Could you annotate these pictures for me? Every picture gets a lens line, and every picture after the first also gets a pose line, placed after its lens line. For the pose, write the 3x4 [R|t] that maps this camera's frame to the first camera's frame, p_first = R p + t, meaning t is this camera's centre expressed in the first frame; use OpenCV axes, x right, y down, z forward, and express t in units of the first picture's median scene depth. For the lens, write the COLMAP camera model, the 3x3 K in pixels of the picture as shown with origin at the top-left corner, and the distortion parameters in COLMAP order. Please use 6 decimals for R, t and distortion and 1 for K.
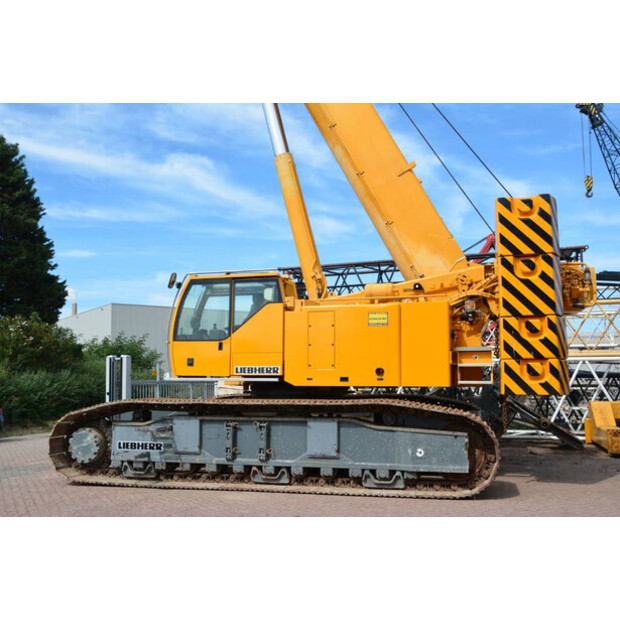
lens RADIAL K [[613.6, 0, 302.3], [0, 613.6, 309.2], [0, 0, 1]] dist [-0.040650, 0.008644]
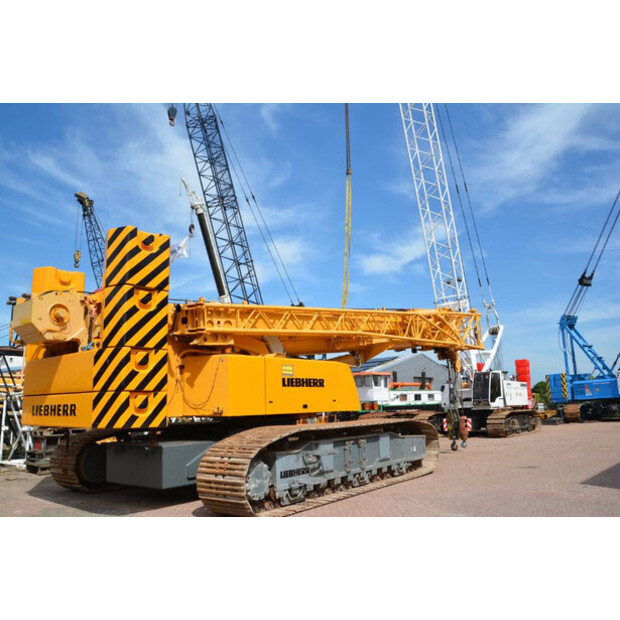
lens RADIAL K [[516.5, 0, 296.7], [0, 516.5, 308.0], [0, 0, 1]] dist [-0.239573, 0.414498]
pose [[0.375775, 0.174341, 0.910164, -1.118817], [-0.084851, 0.984492, -0.153546, 0.084225], [-0.922818, -0.019529, 0.384740, 0.694463]]
